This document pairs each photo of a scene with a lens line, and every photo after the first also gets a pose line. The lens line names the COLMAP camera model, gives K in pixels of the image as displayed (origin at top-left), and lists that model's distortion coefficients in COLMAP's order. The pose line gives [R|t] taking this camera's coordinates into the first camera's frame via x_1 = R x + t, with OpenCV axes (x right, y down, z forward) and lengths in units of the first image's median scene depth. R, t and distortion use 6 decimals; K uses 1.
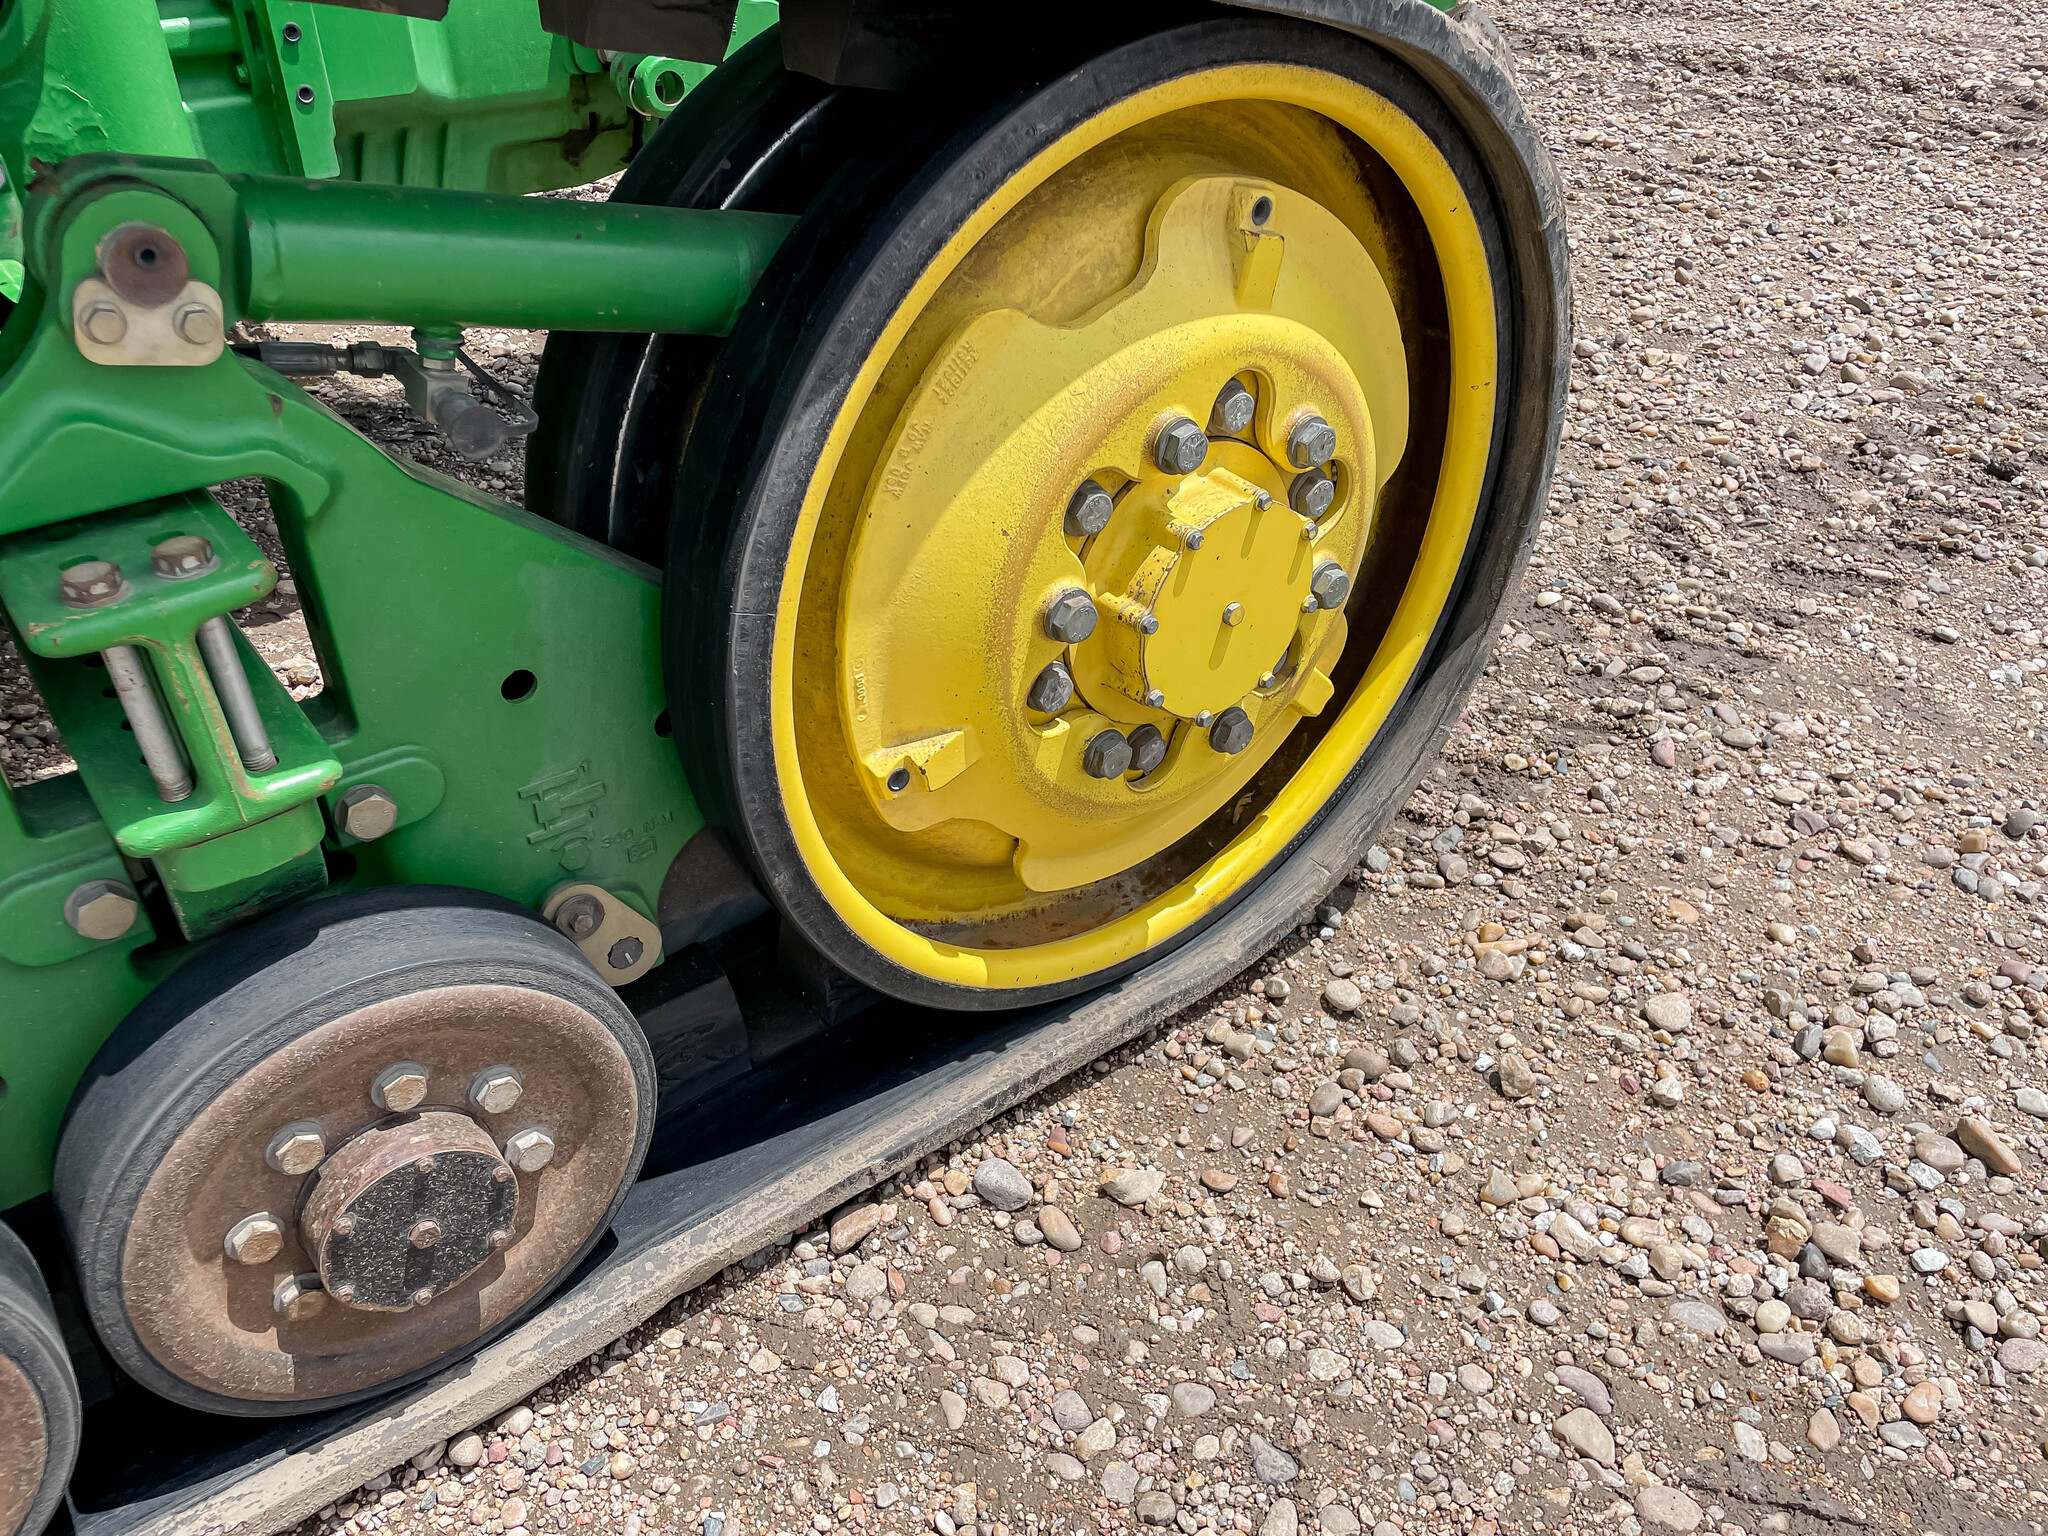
lens RADIAL K [[1541.7, 0, 992.6], [0, 1541.7, 780.3], [0, 0, 1]] dist [0.090139, -0.115026]
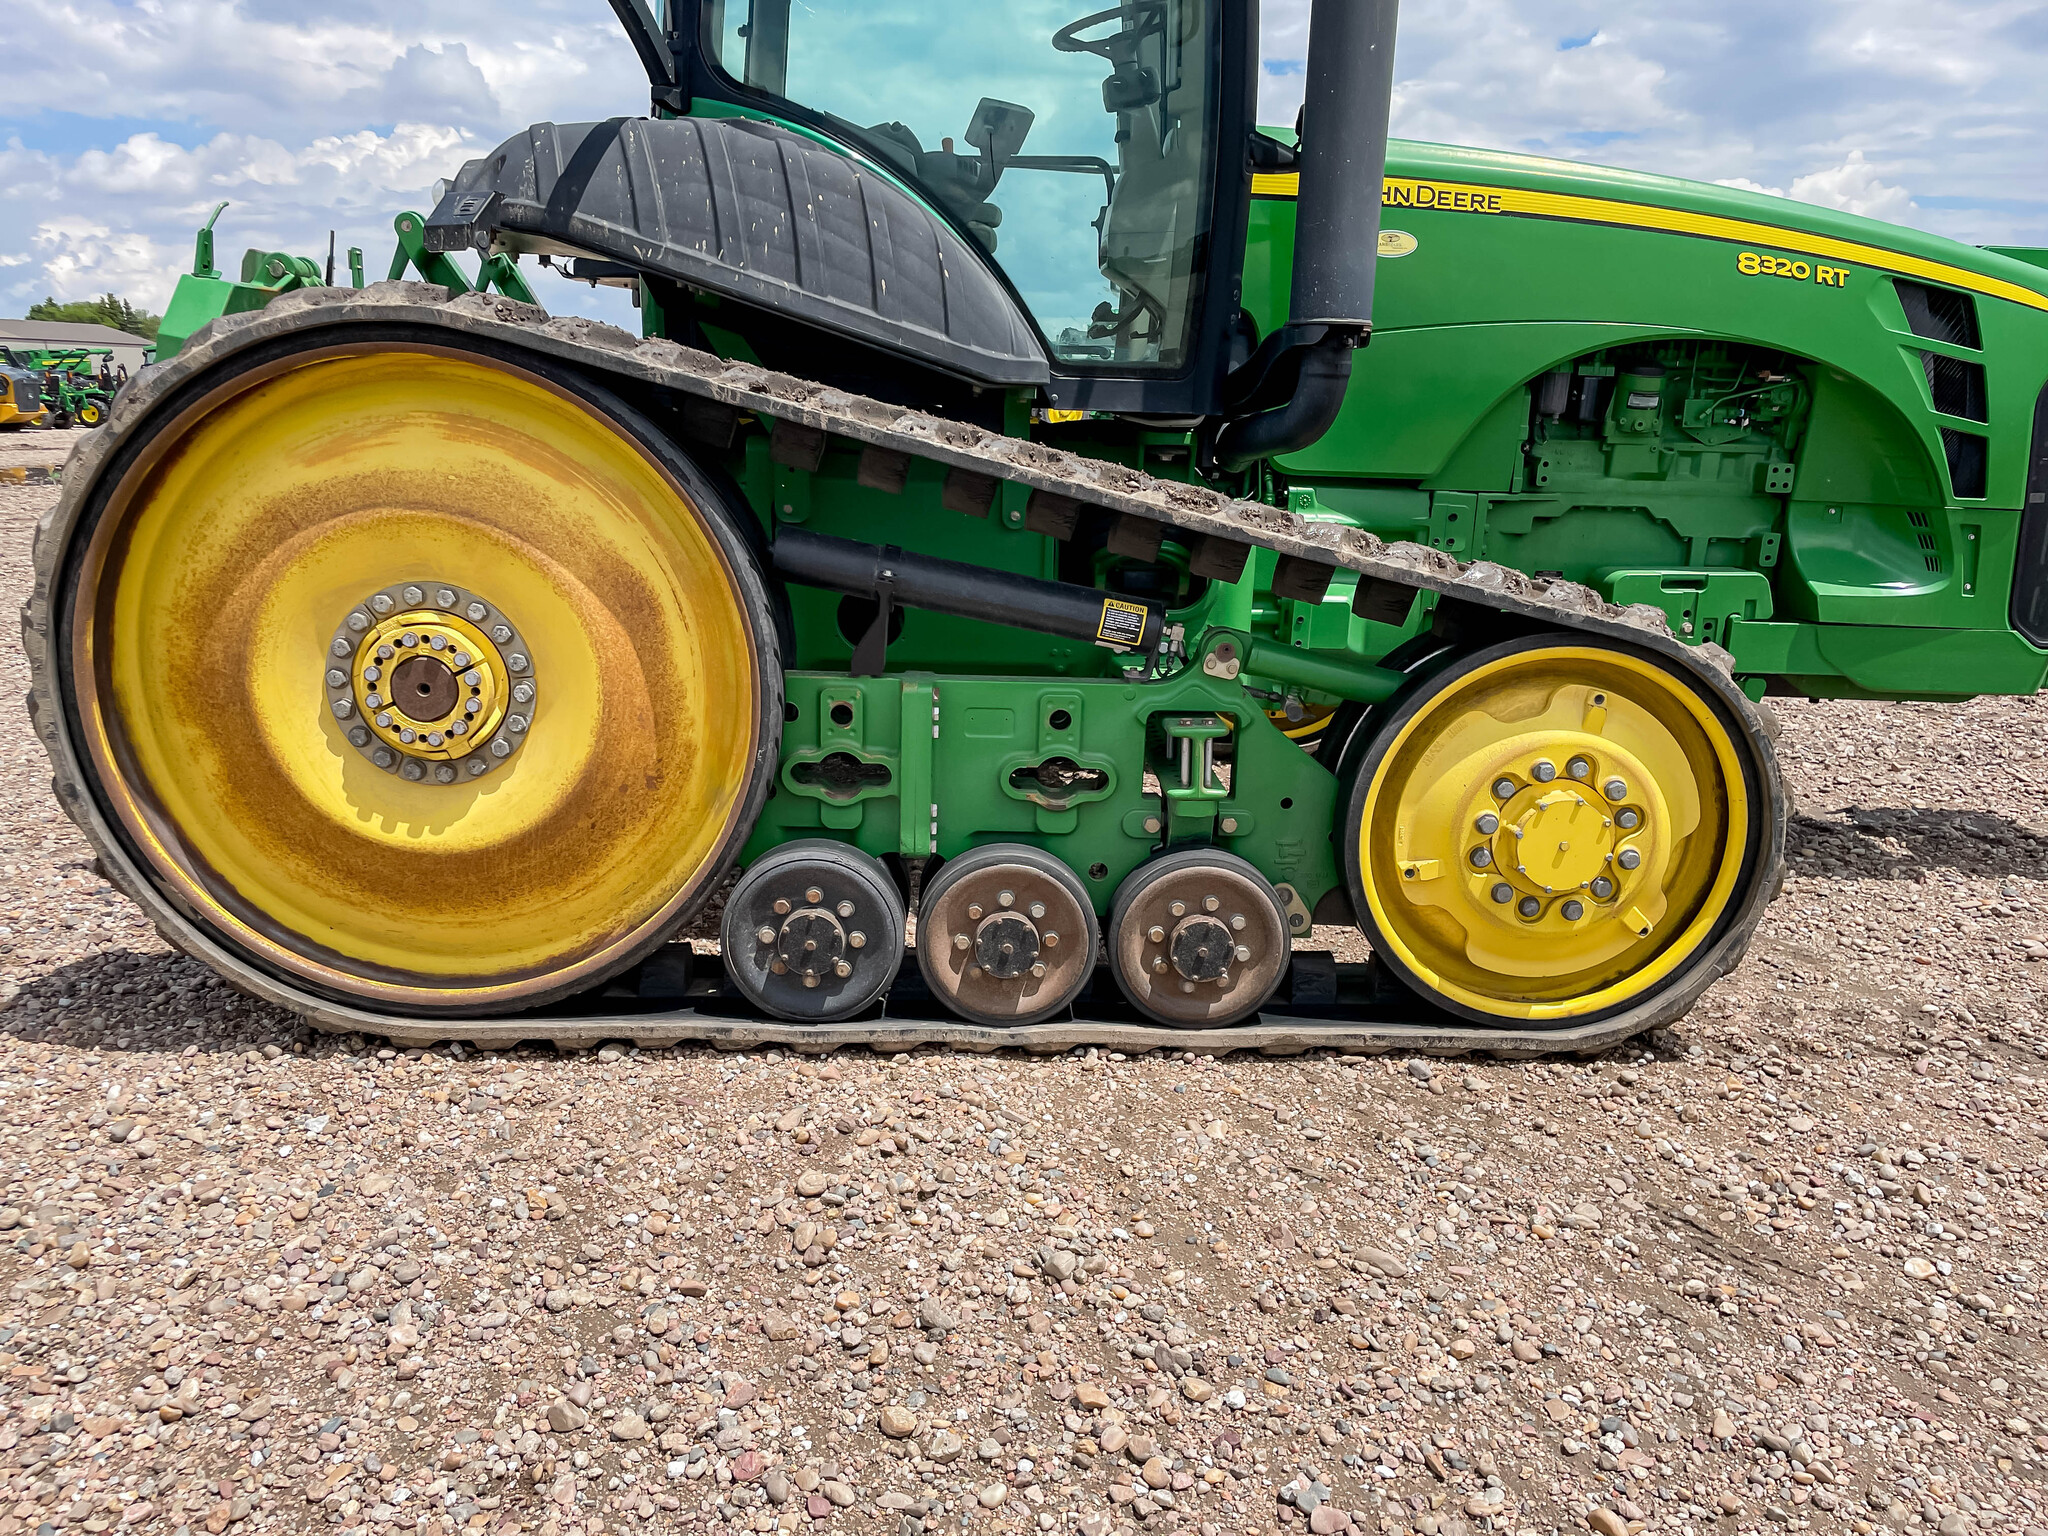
lens RADIAL K [[1541.7, 0, 1001.6], [0, 1541.7, 785.4], [0, 0, 1]] dist [0.090139, -0.115026]
pose [[0.810152, 0.158213, -0.564466, 0.862149], [-0.355814, 0.897951, -0.258998, 0.814701], [0.465886, 0.410673, 0.783772, -1.495935]]
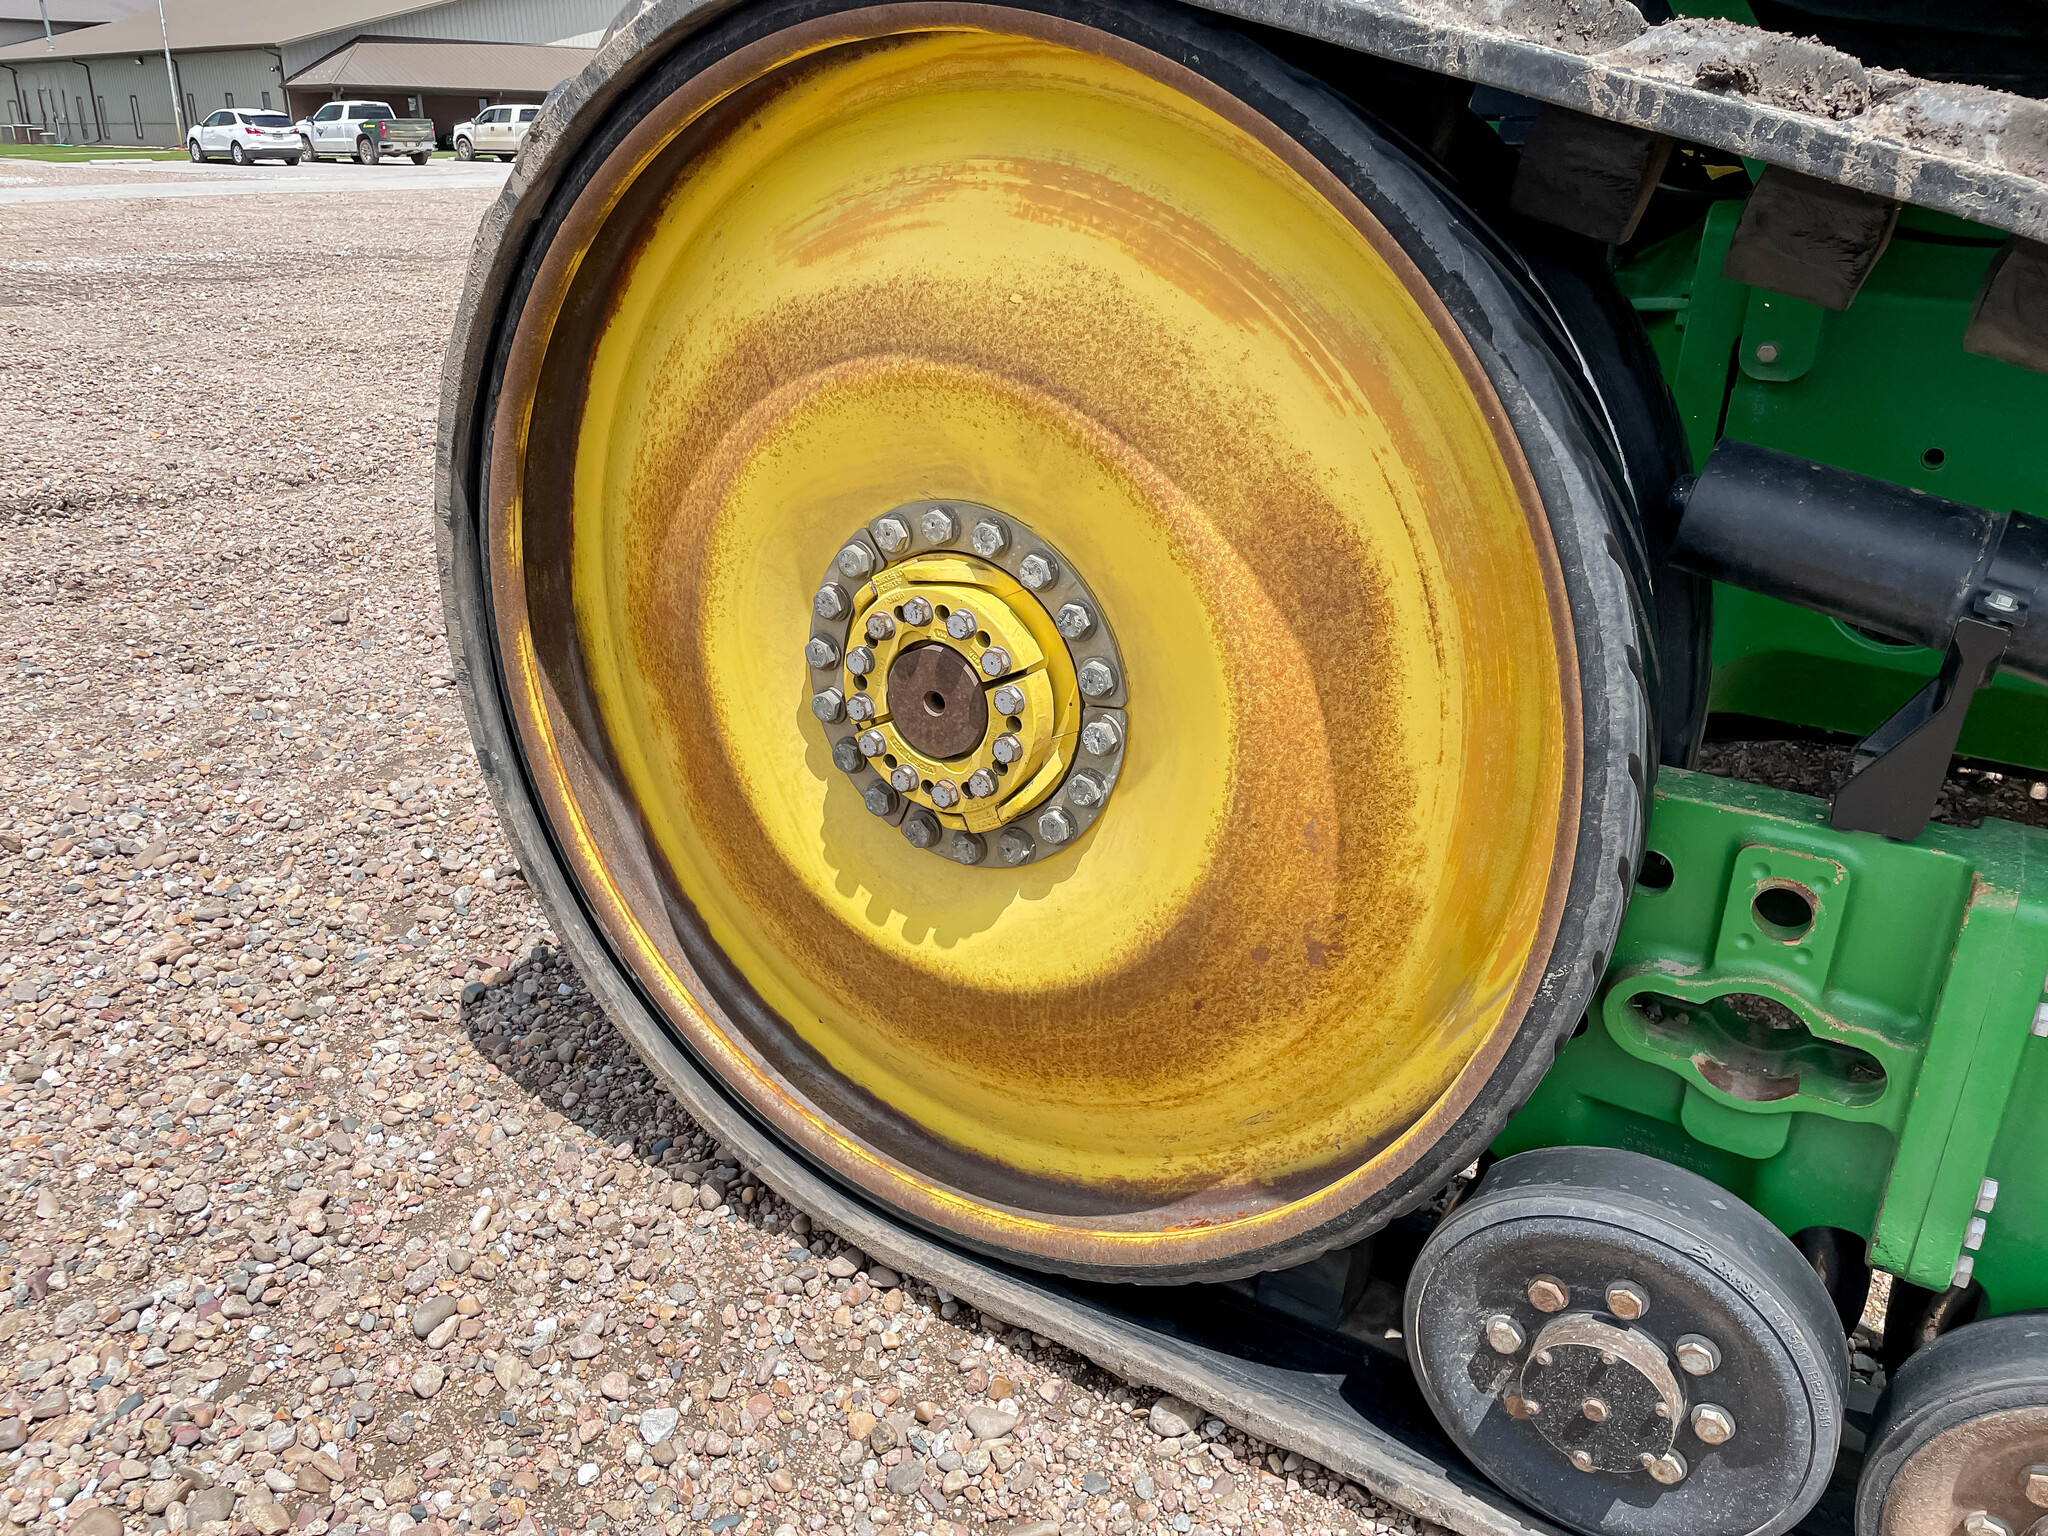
lens RADIAL K [[1541.7, 0, 1010.7], [0, 1541.7, 765.1], [0, 0, 1]] dist [0.090139, -0.115026]
pose [[0.353099, 0.359486, -0.863766, -0.168270], [-0.552857, 0.824973, 0.117338, 0.191941], [0.754765, 0.436107, 0.490042, -0.580594]]
